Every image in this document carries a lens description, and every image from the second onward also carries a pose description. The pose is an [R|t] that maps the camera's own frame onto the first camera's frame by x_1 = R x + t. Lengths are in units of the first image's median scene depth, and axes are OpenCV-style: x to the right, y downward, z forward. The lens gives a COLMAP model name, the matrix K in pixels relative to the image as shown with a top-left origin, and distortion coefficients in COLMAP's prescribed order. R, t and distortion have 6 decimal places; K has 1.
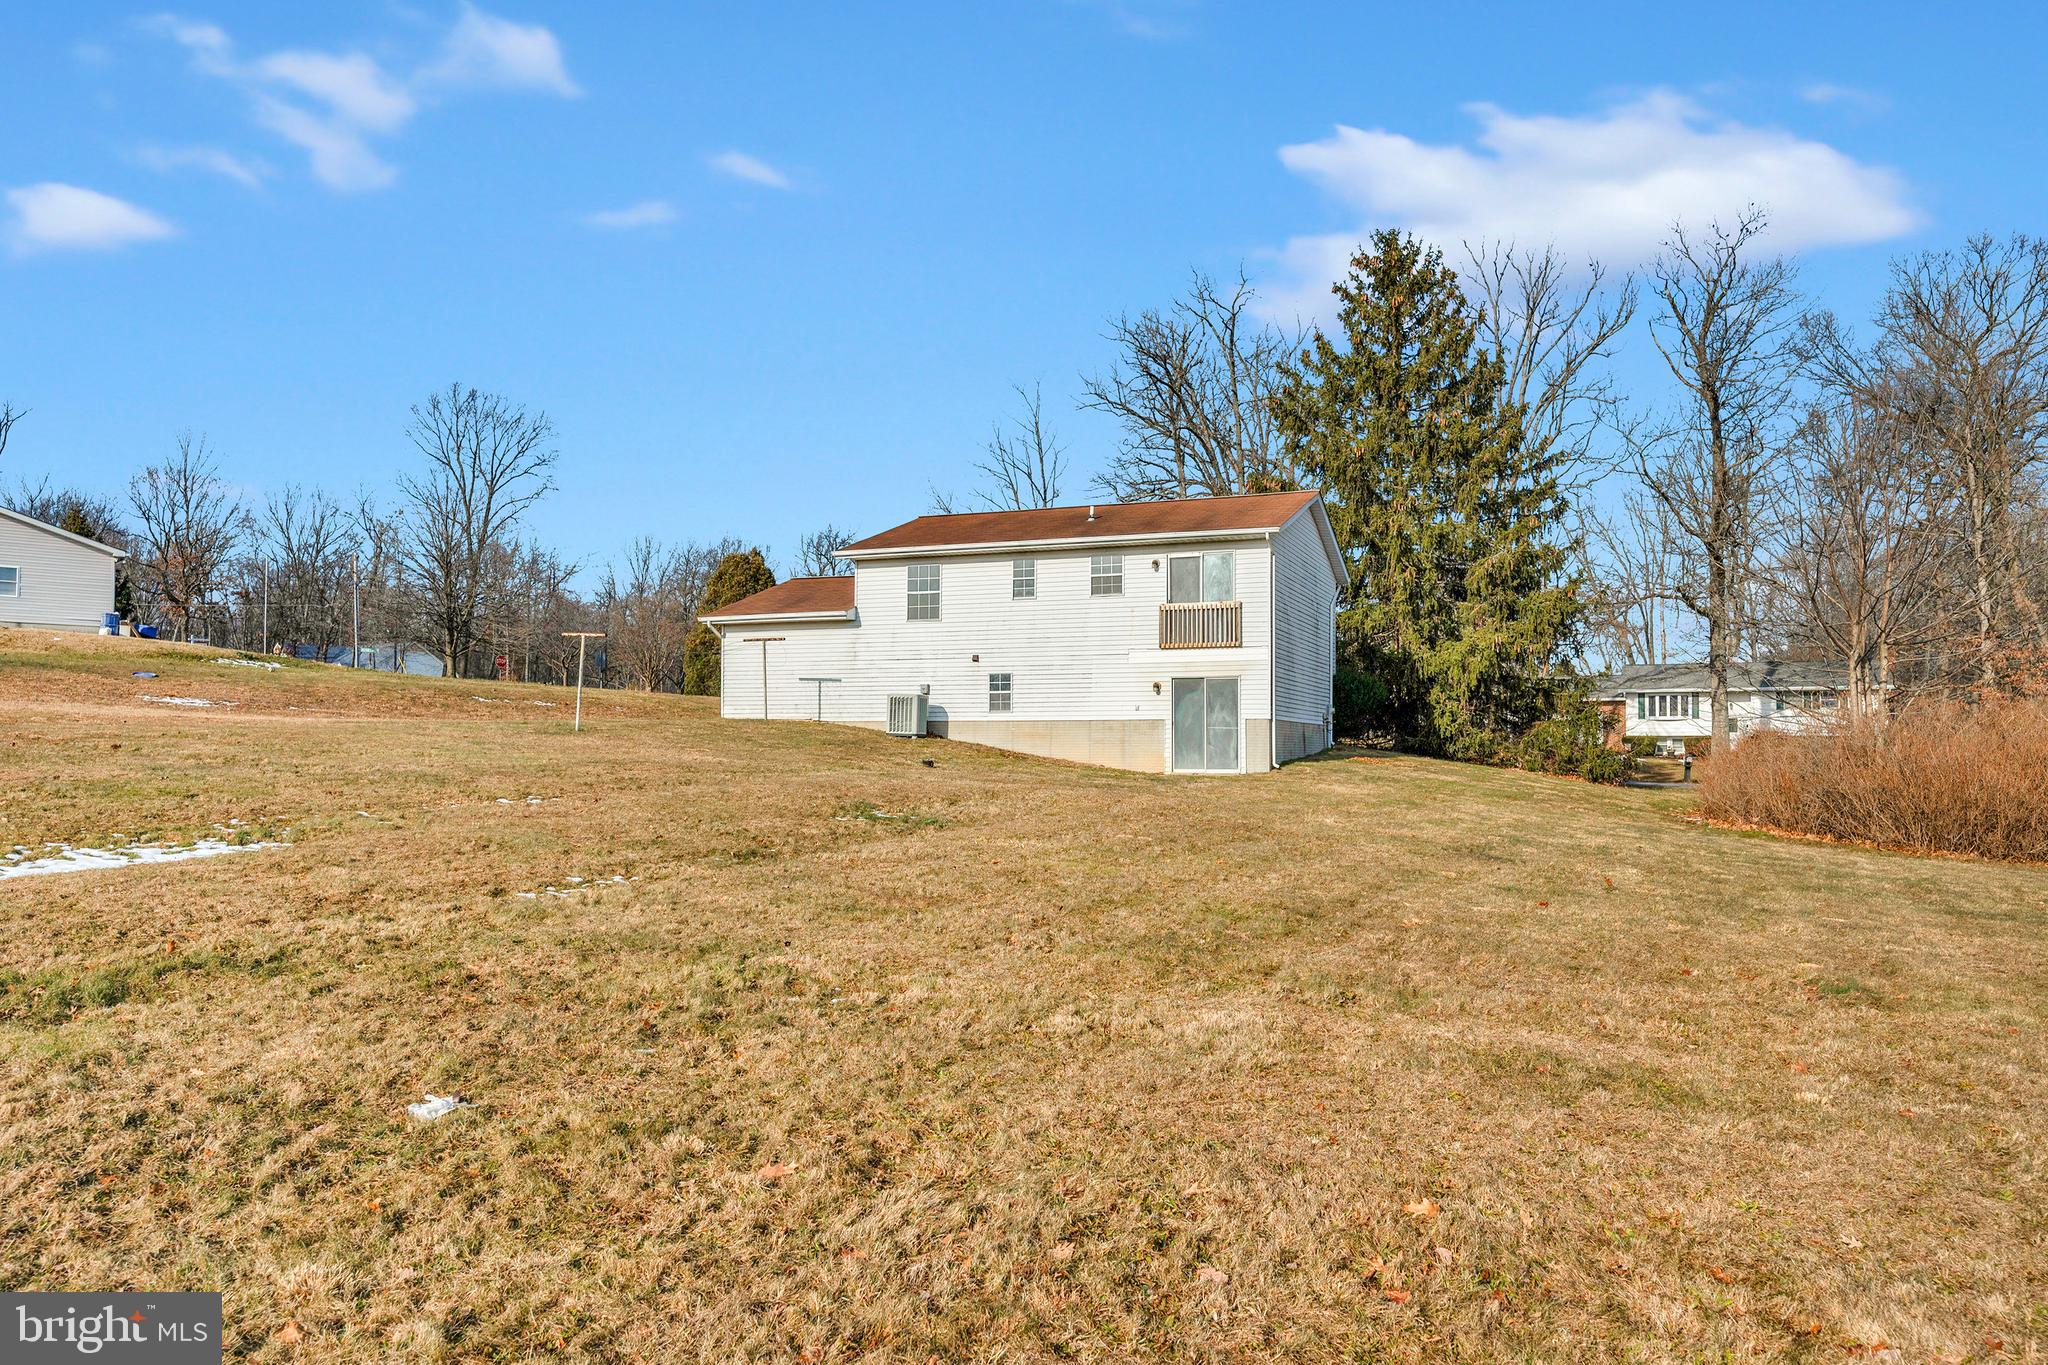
lens RADIAL K [[1437.1, 0, 1023.9], [0, 1437.1, 680.9], [0, 0, 1]] dist [0.005911, 0.002101]
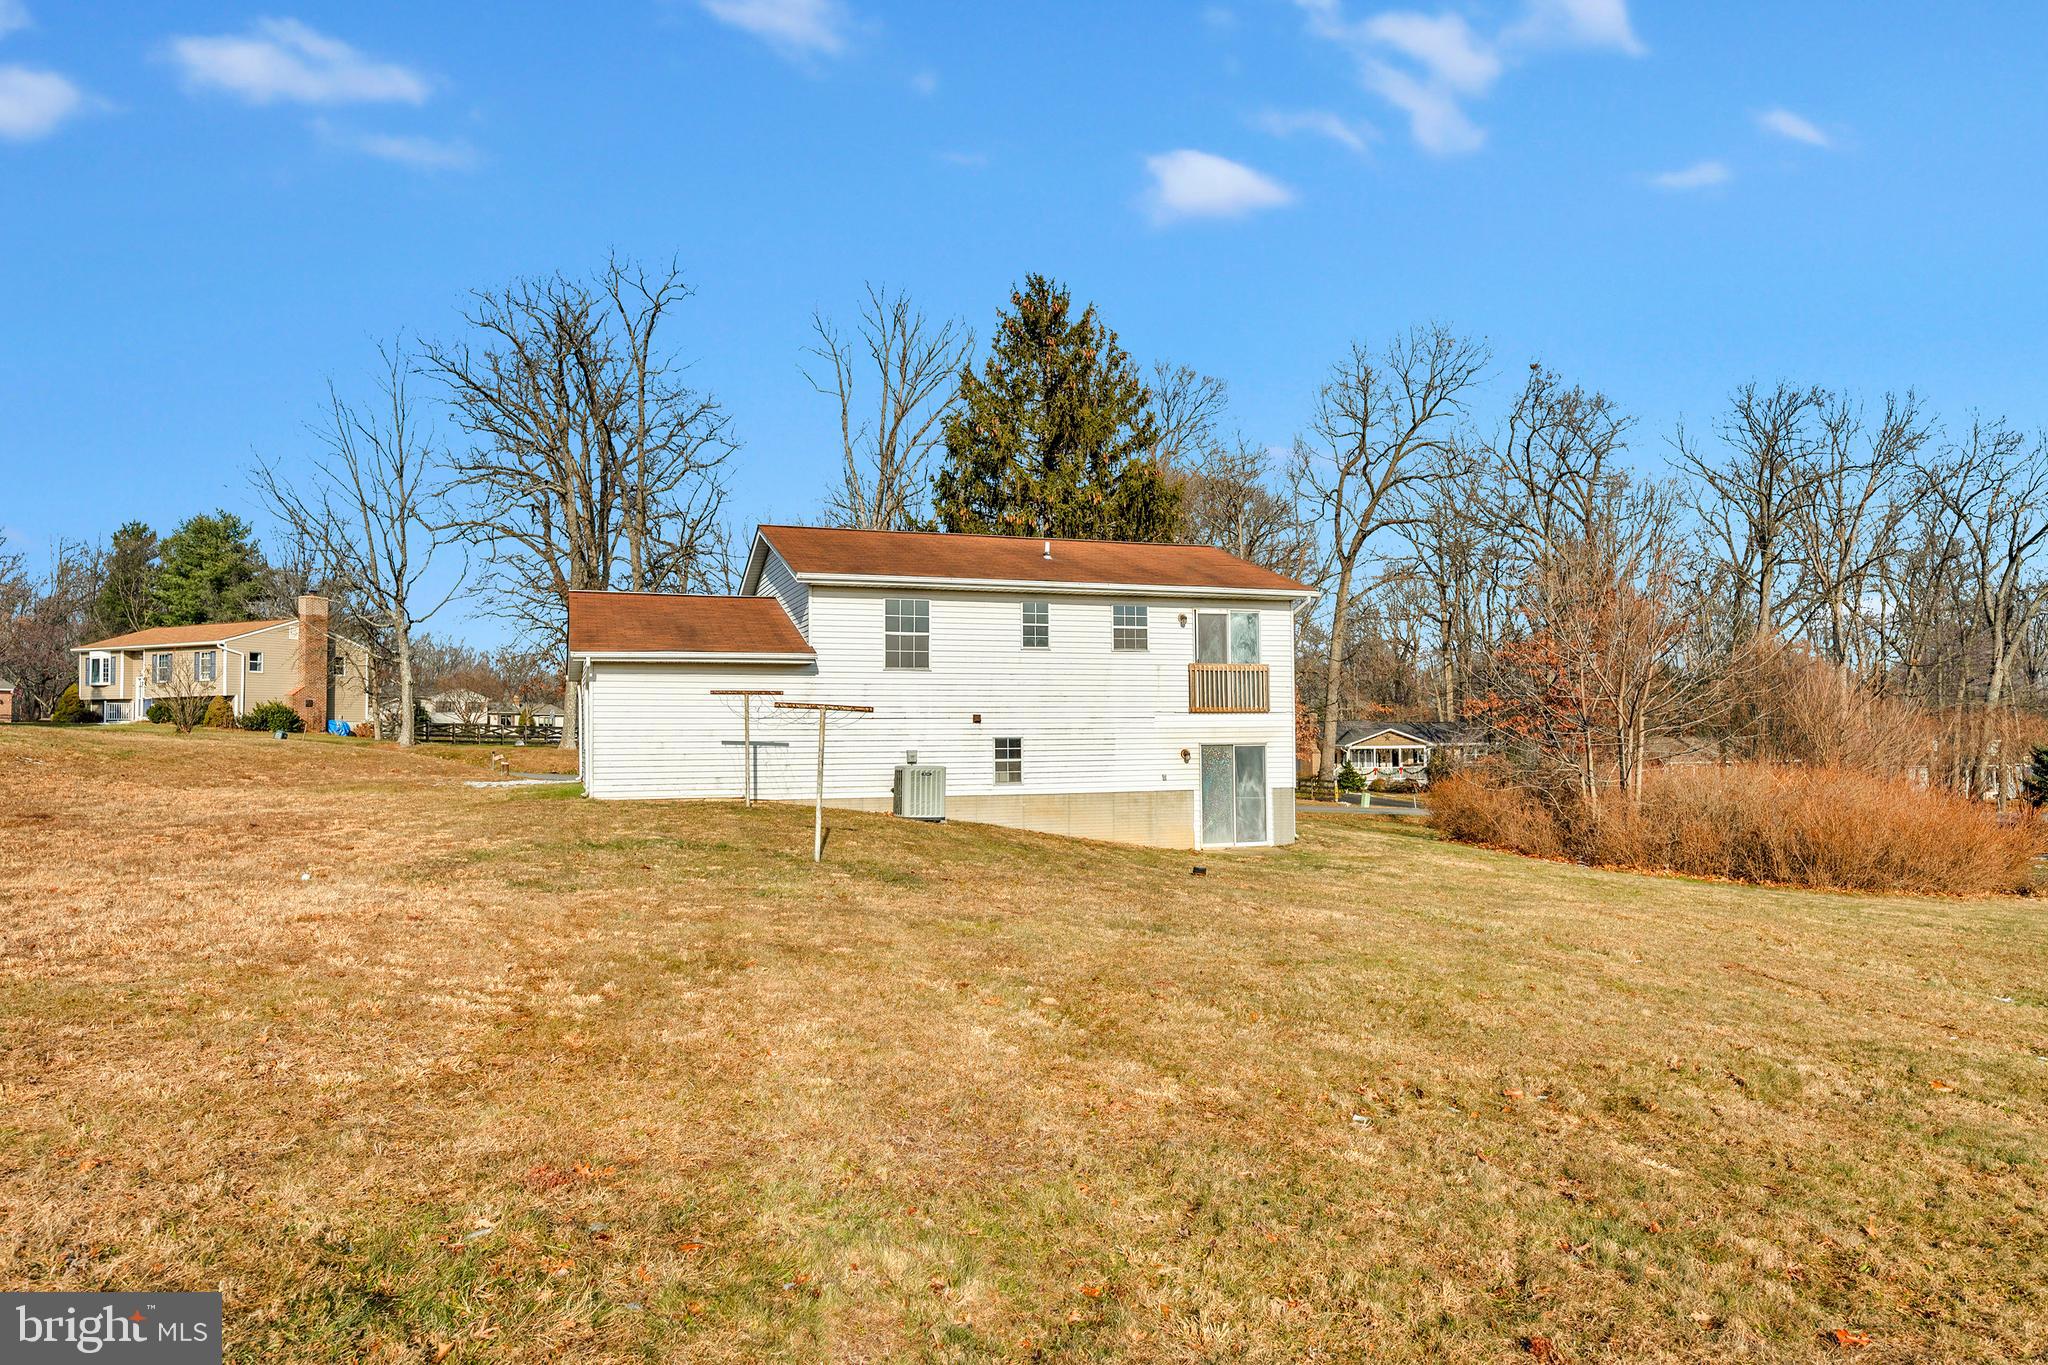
lens RADIAL K [[1374.8, 0, 1004.2], [0, 1374.8, 690.2], [0, 0, 1]] dist [0.010702, 0.002414]
pose [[0.732245, 0.012920, 0.680918, -0.575437], [-0.022788, 0.999725, 0.005537, -0.037979], [-0.680659, -0.019571, 0.732338, 0.432066]]
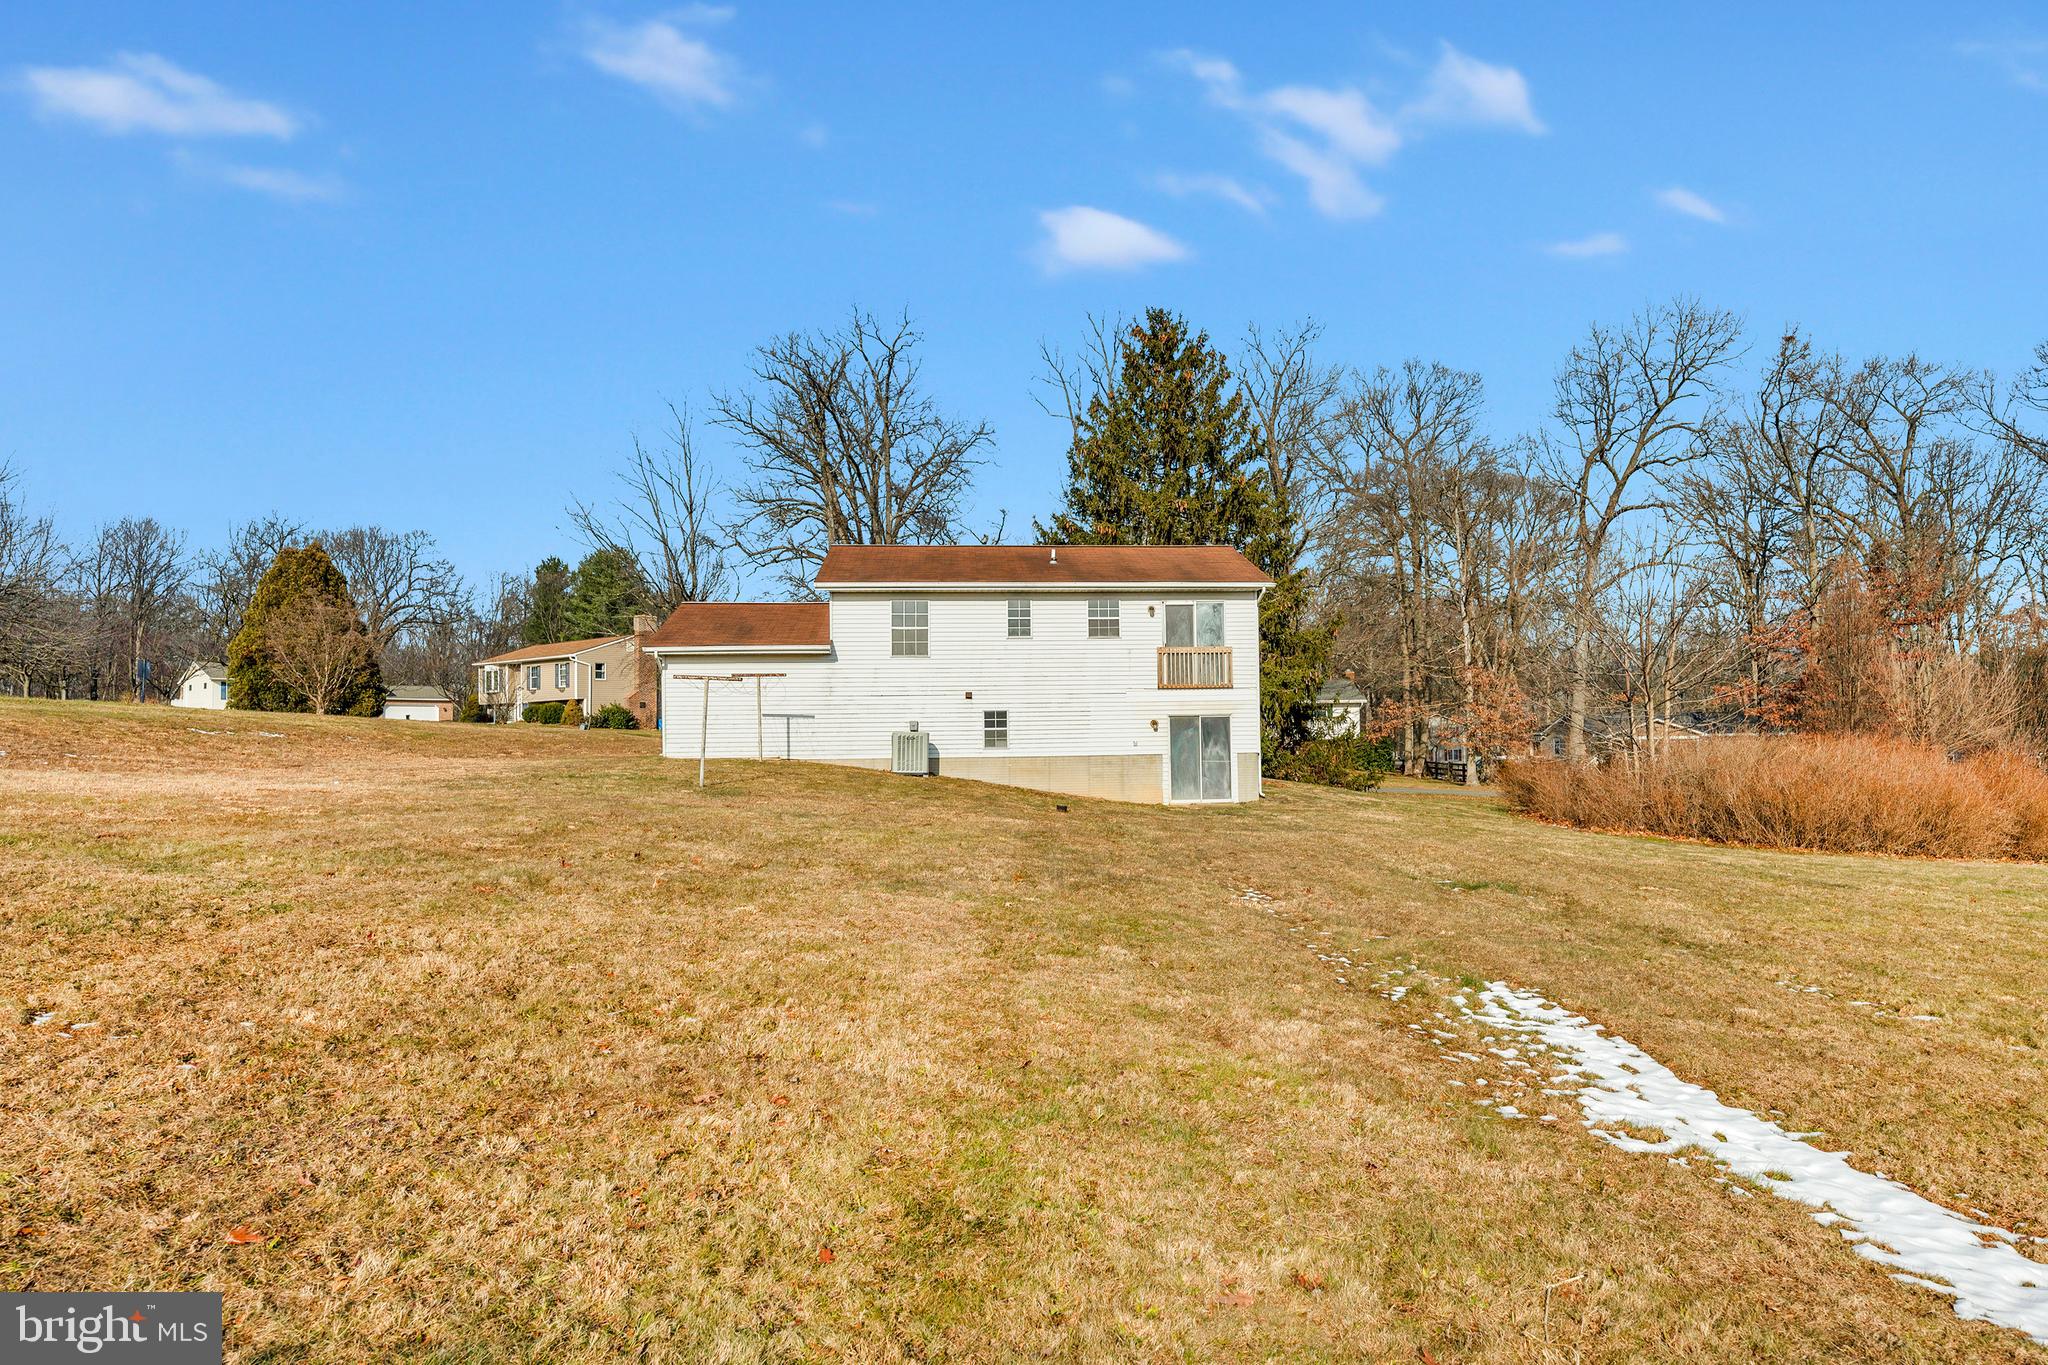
lens RADIAL K [[1374.8, 0, 1038.9], [0, 1374.8, 690.0], [0, 0, 1]] dist [0.010702, 0.002414]
pose [[0.880139, 0.003396, 0.474703, -0.466222], [-0.006475, 0.999967, 0.004852, -0.025352], [-0.474671, -0.007344, 0.880133, 0.129162]]
